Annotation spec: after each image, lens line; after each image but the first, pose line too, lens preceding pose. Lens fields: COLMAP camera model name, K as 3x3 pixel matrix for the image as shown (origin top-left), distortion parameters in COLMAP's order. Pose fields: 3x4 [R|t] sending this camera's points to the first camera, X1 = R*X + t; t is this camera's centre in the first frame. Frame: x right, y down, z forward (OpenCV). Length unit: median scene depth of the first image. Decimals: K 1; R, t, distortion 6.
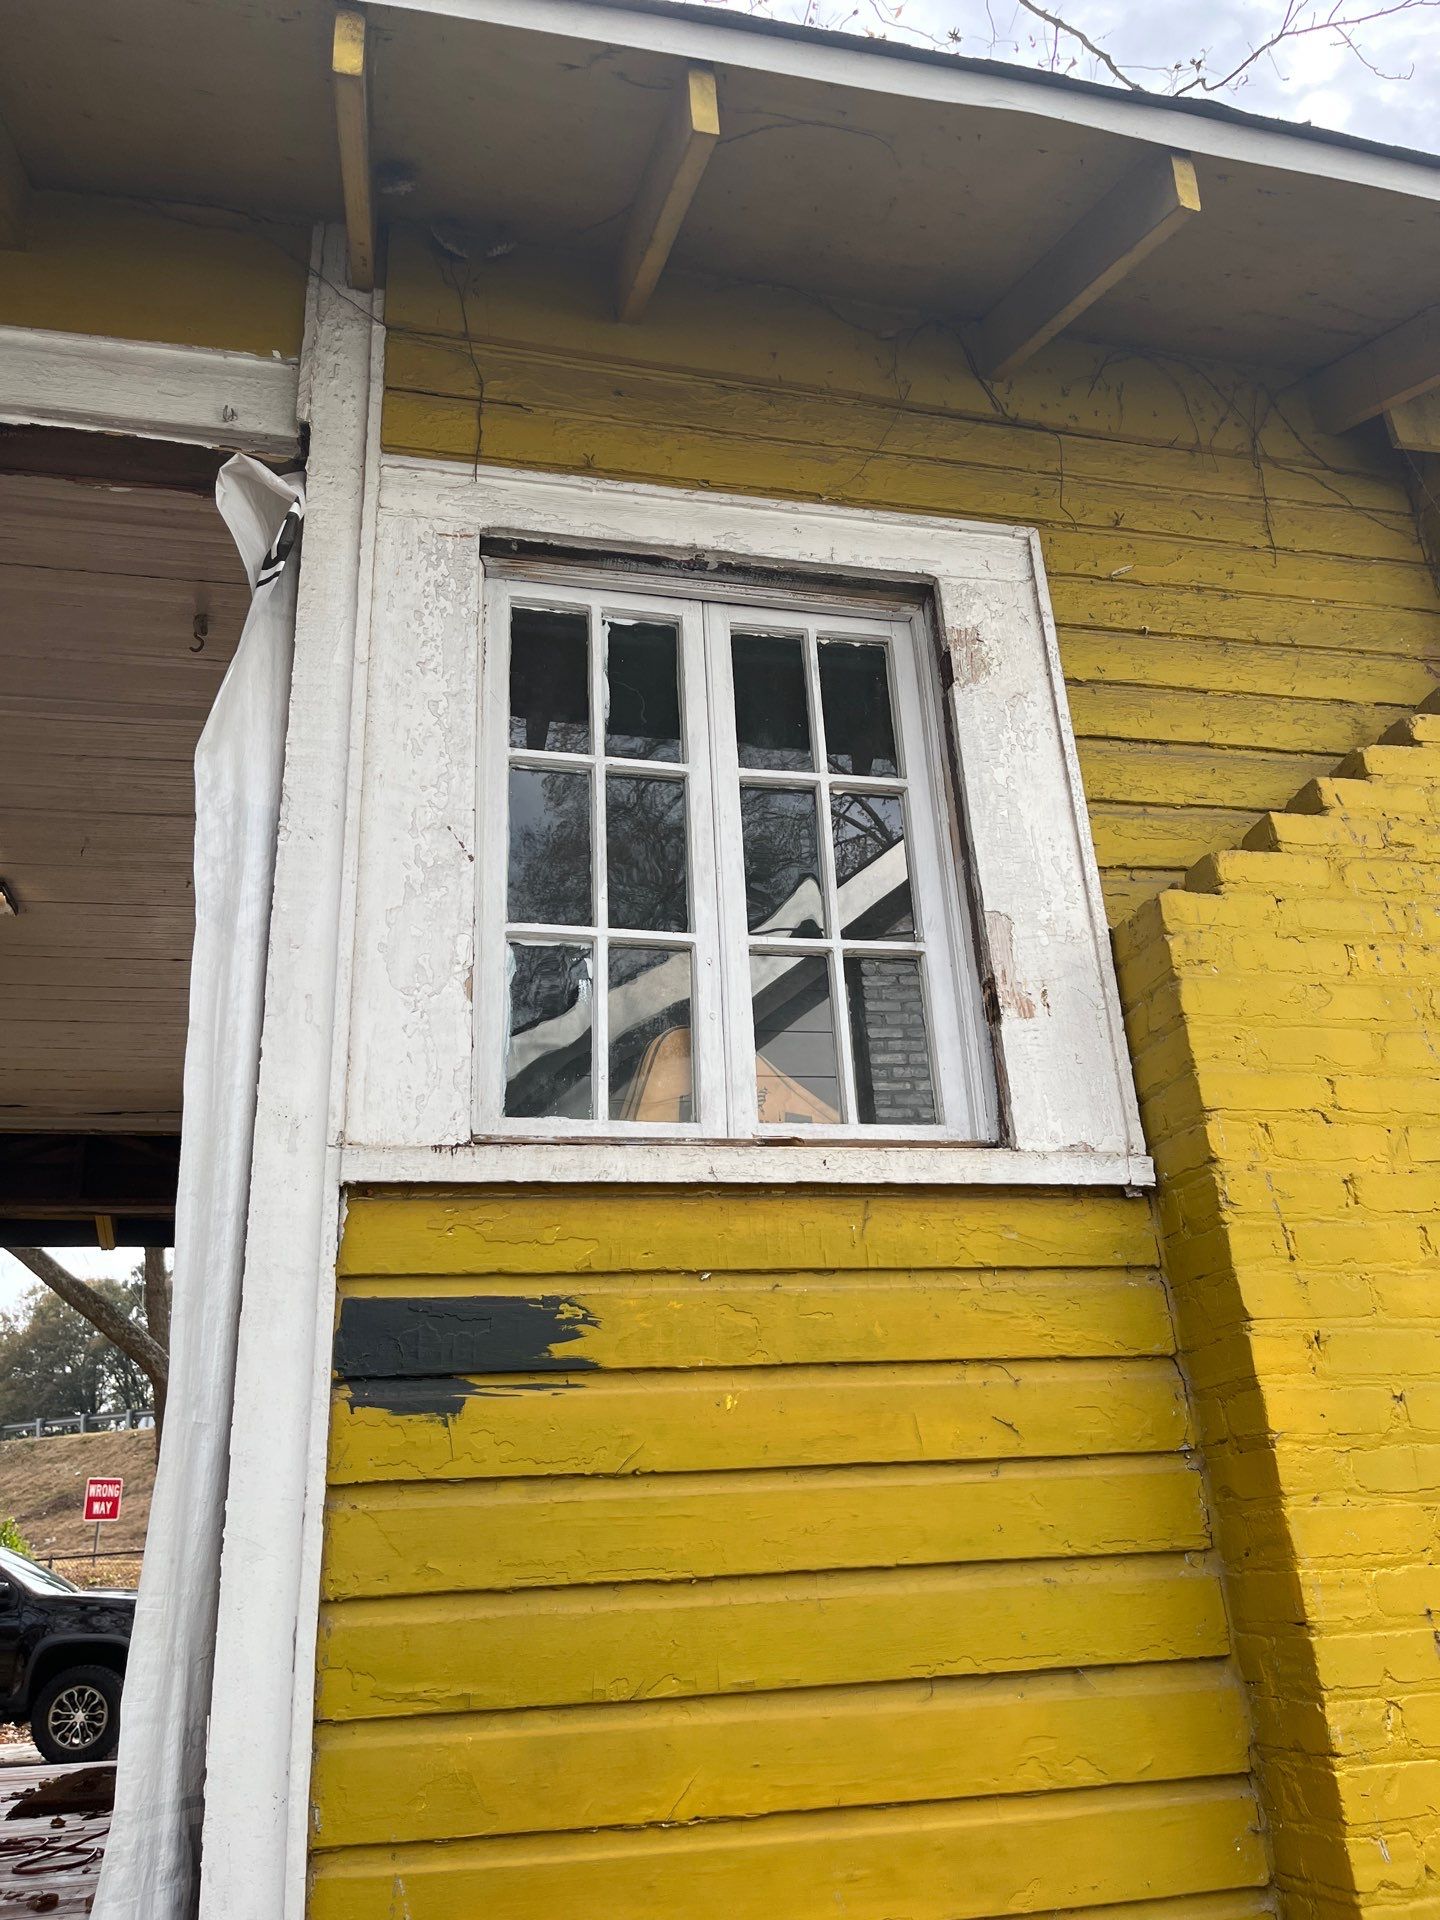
lens RADIAL K [[1453.0, 0, 723.5], [0, 1453.0, 943.3], [0, 0, 1]] dist [0.061525, -0.056309]
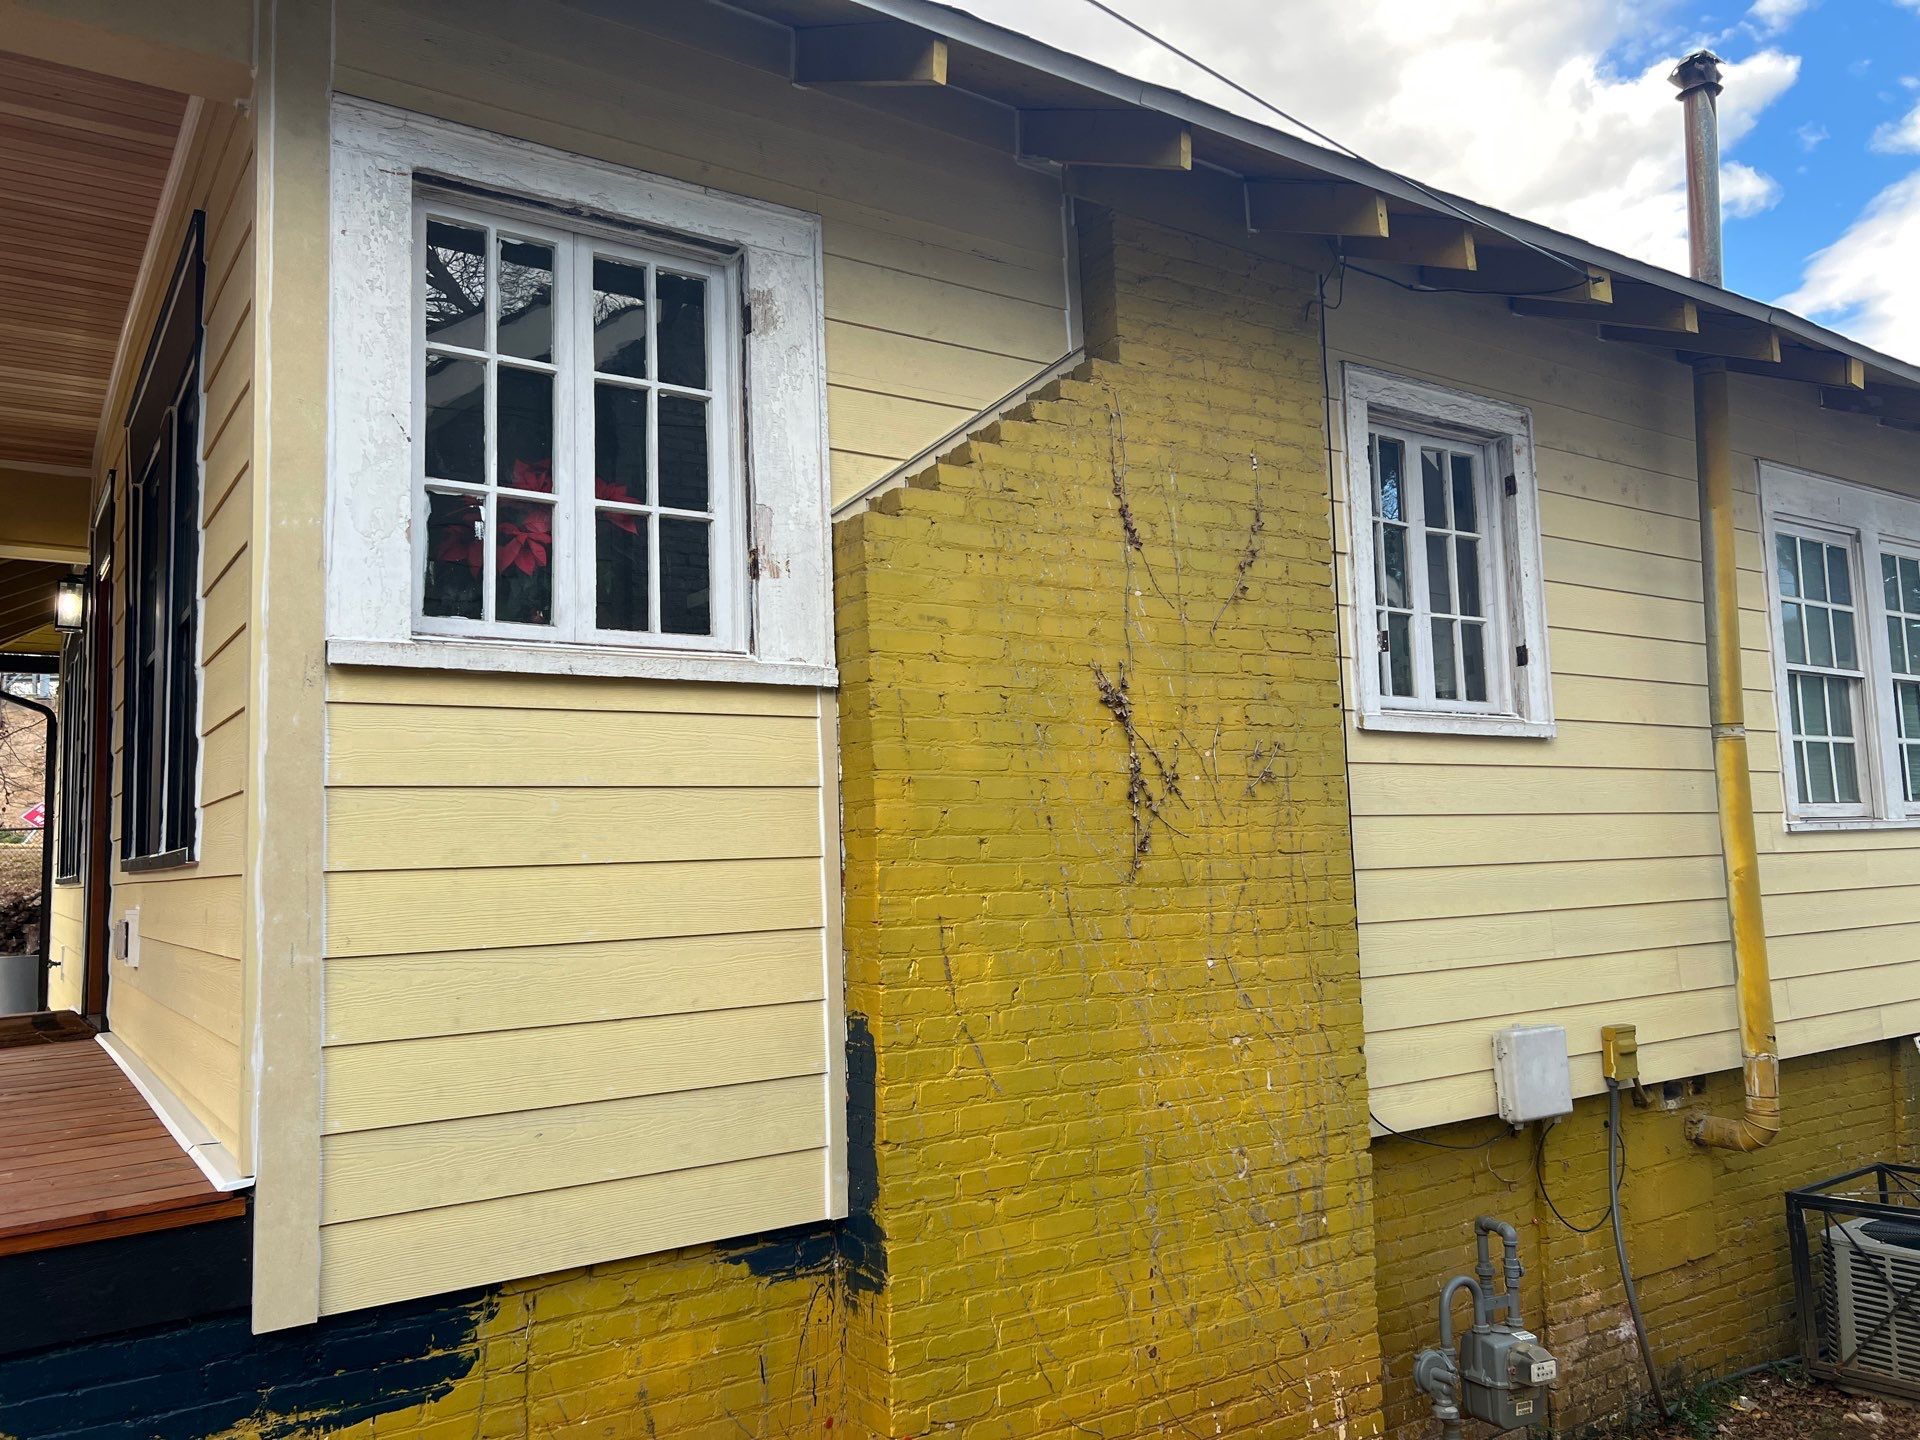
lens RADIAL K [[1453.0, 0, 970.2], [0, 1453.0, 737.4], [0, 0, 1]] dist [0.061525, -0.056309]
pose [[0.931716, 0.054480, 0.359079, -0.151542], [-0.157697, 0.951308, 0.264849, -0.234418], [-0.327166, -0.303389, 0.894940, -0.534702]]
